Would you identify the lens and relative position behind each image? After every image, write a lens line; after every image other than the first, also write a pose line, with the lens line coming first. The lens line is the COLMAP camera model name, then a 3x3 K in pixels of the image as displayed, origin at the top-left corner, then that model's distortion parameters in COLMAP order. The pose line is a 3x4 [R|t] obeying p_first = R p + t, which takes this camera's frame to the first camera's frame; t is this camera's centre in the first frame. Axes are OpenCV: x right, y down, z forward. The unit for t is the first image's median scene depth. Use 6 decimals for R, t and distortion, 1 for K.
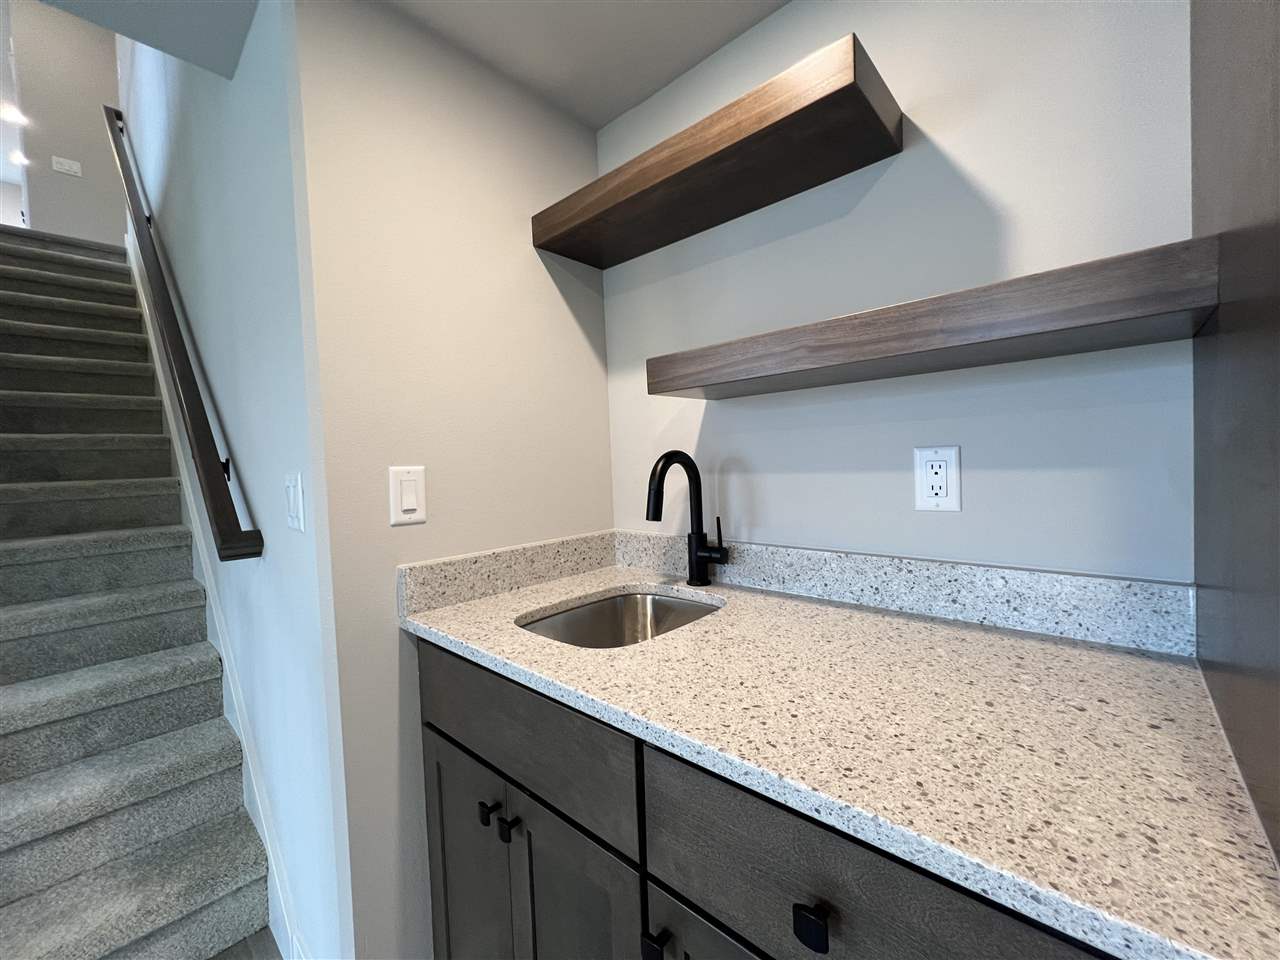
lens RADIAL K [[511.5, 0, 636.2], [0, 511.5, 476.0], [0, 0, 1]] dist [-0.001262, 0.000264]
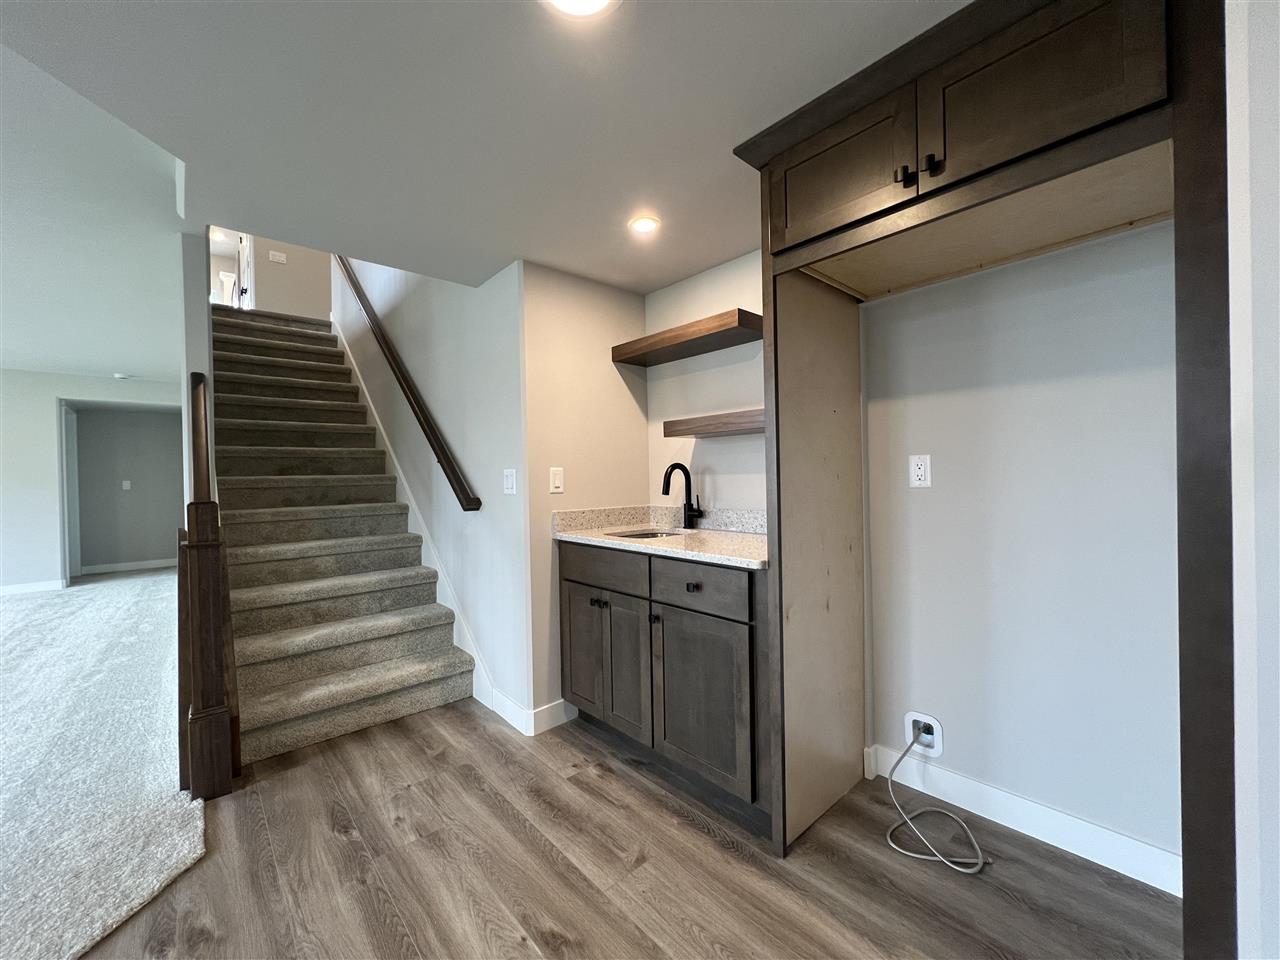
lens RADIAL K [[511.5, 0, 640.0], [0, 511.5, 479.3], [0, 0, 1]] dist [-0.001262, 0.000264]
pose [[0.995640, 0.020494, -0.090997, 0.109281], [-0.022427, 0.999543, -0.020266, 0.060365], [0.090540, 0.022218, 0.995645, -1.058420]]
